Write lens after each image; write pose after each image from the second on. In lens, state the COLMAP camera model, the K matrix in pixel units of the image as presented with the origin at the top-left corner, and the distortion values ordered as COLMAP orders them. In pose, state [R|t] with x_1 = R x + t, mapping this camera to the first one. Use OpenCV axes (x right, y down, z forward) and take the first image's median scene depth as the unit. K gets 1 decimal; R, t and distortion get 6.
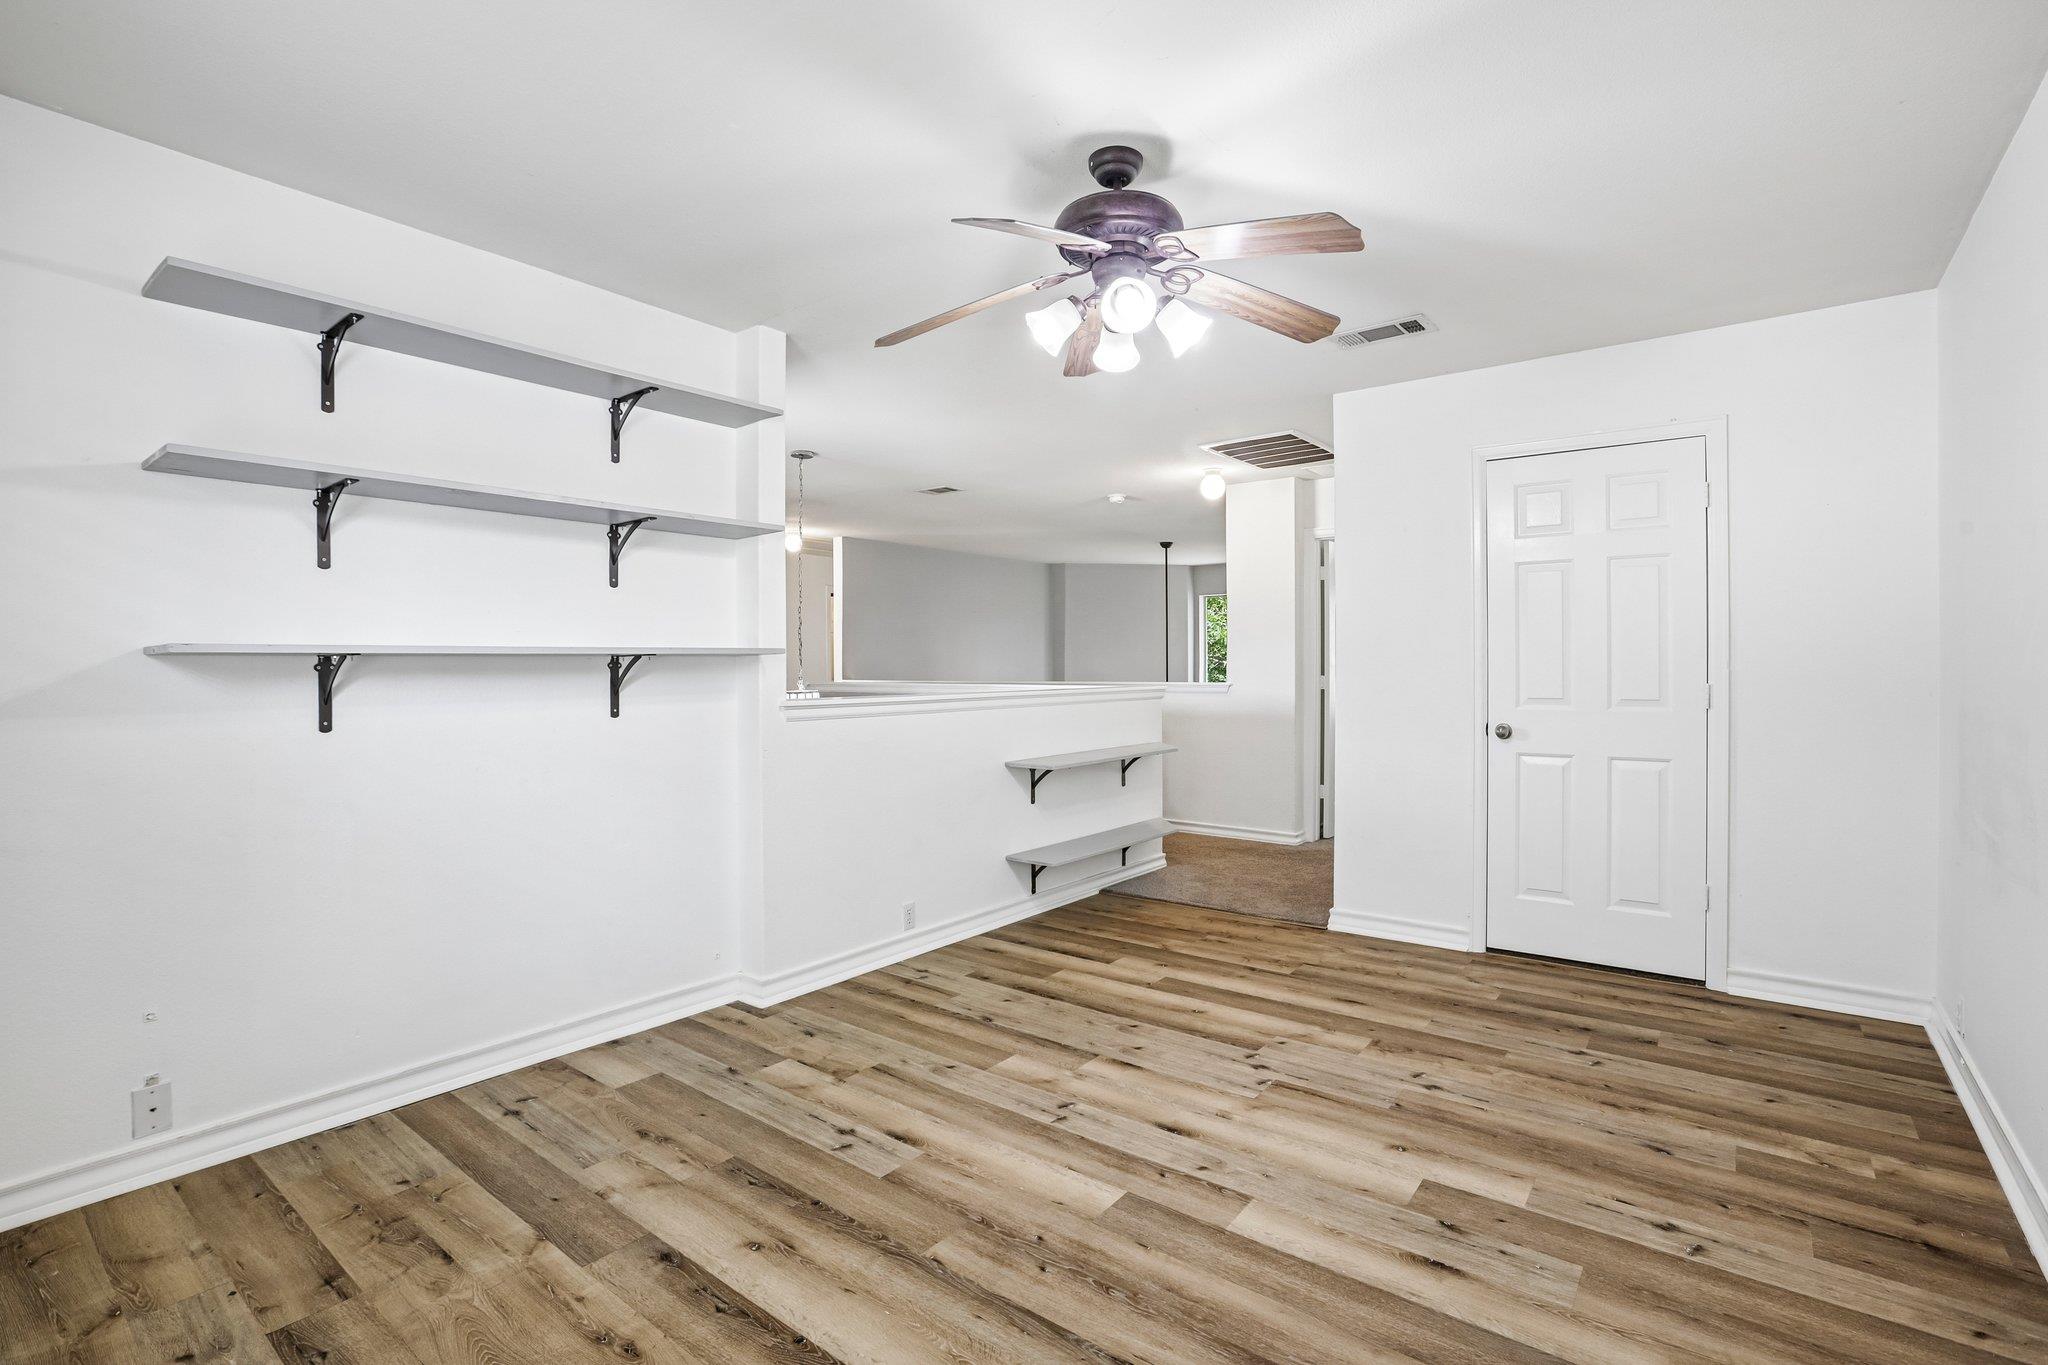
lens RADIAL K [[944.5, 0, 1020.7], [0, 944.5, 665.7], [0, 0, 1]] dist [-0.000413, 0.000182]
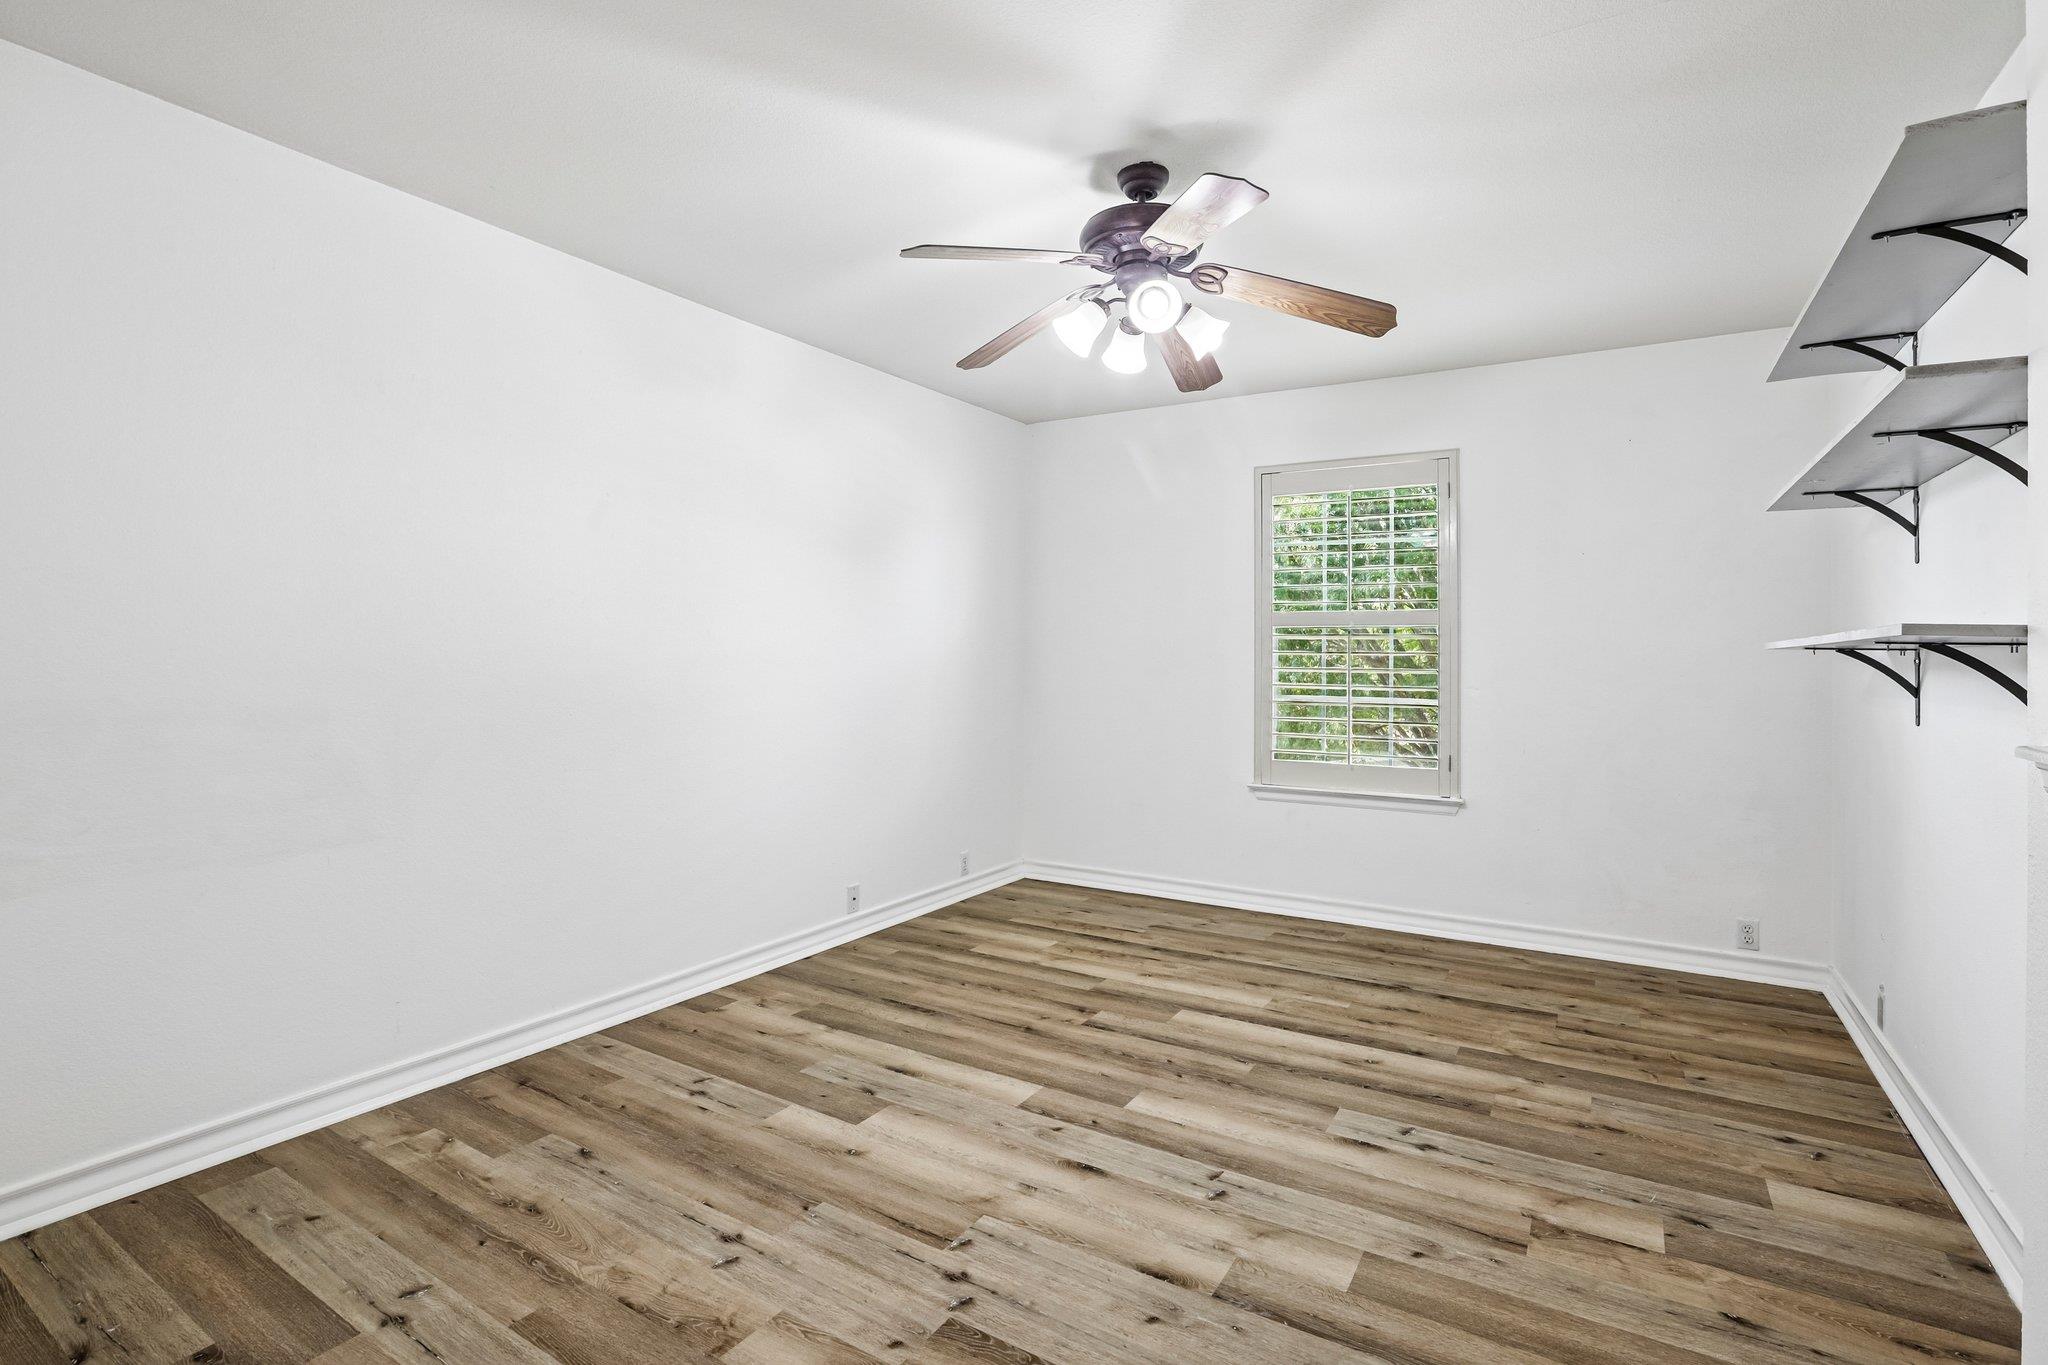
lens RADIAL K [[944.5, 0, 1020.7], [0, 944.5, 665.7], [0, 0, 1]] dist [-0.000413, 0.000182]
pose [[-0.993783, -0.007702, -0.111066, 0.346220], [-0.008991, 0.999898, 0.011113, 0.003016], [0.110969, 0.012042, -0.993751, 1.989665]]
